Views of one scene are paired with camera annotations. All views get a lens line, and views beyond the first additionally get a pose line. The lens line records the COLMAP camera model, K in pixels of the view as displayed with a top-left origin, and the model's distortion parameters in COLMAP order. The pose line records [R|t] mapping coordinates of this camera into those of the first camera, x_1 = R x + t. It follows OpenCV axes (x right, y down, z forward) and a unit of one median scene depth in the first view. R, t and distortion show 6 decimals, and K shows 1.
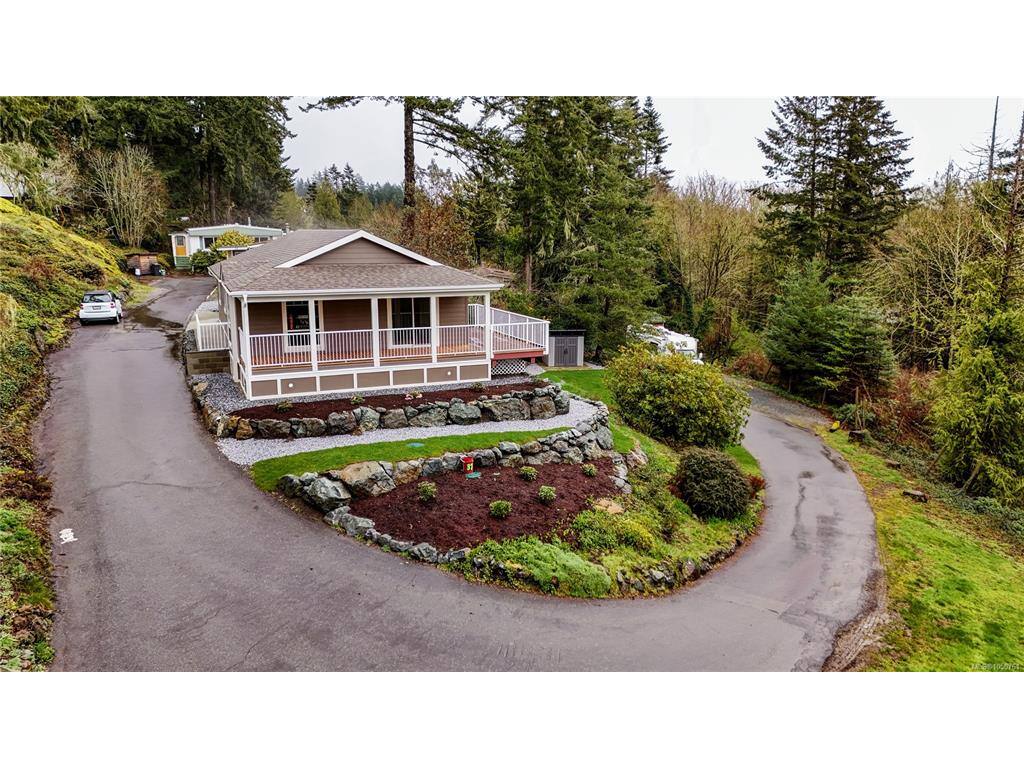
lens RADIAL K [[769.3, 0, 510.1], [0, 769.3, 378.0], [0, 0, 1]] dist [0.193566, -0.216860]
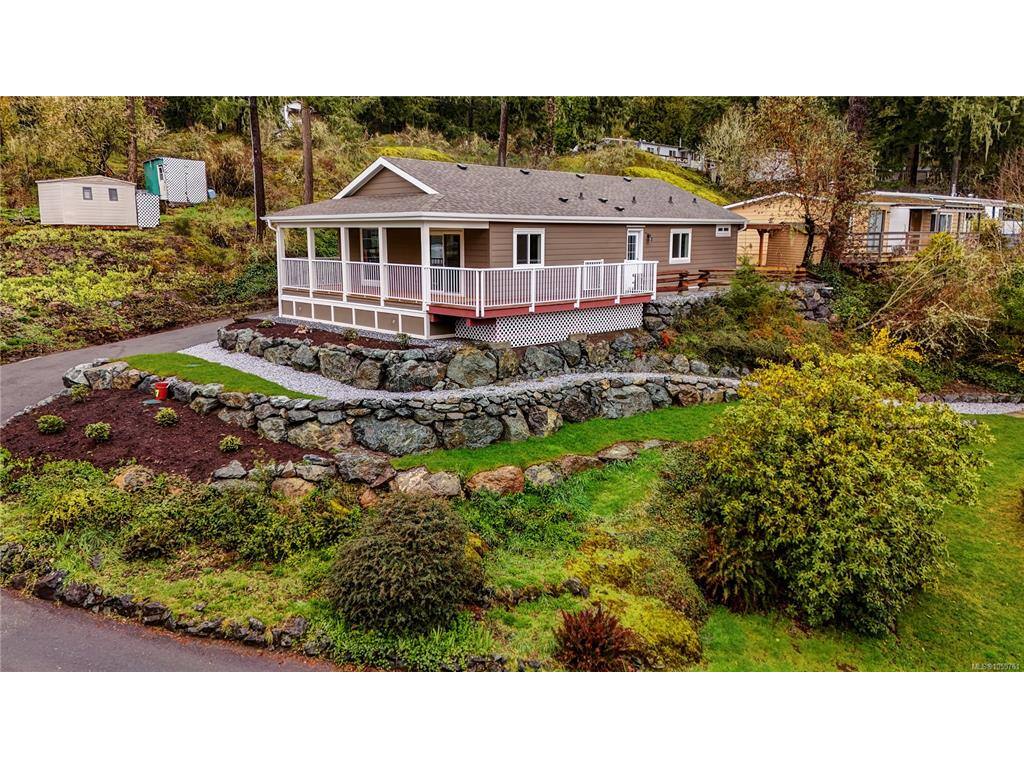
lens RADIAL K [[769.3, 0, 510.1], [0, 769.3, 378.0], [0, 0, 1]] dist [0.193566, -0.216860]
pose [[0.349244, 0.174298, -0.920678, 0.779749], [-0.164690, 0.978671, 0.122804, -0.072685], [0.922446, 0.108738, 0.370500, 0.837488]]
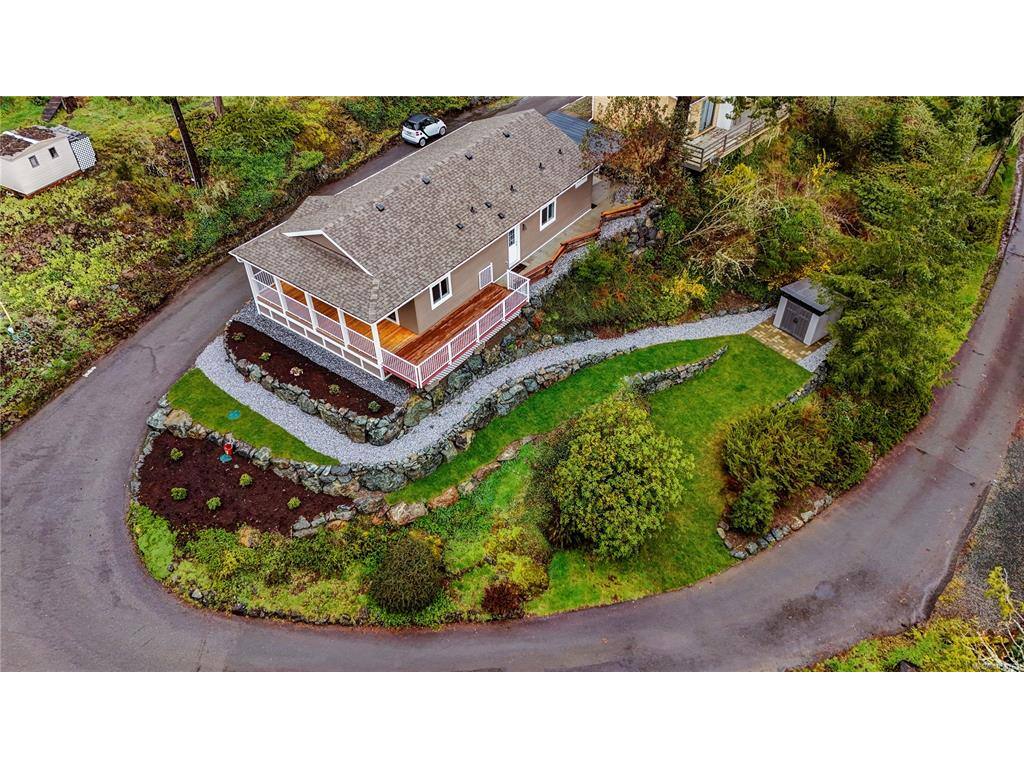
lens RADIAL K [[769.3, 0, 510.1], [0, 769.3, 378.0], [0, 0, 1]] dist [0.193566, -0.216860]
pose [[0.481200, 0.598530, -0.640475, 0.904651], [-0.136807, 0.772949, 0.619543, -0.835943], [0.865870, -0.210503, 0.453826, 0.654065]]
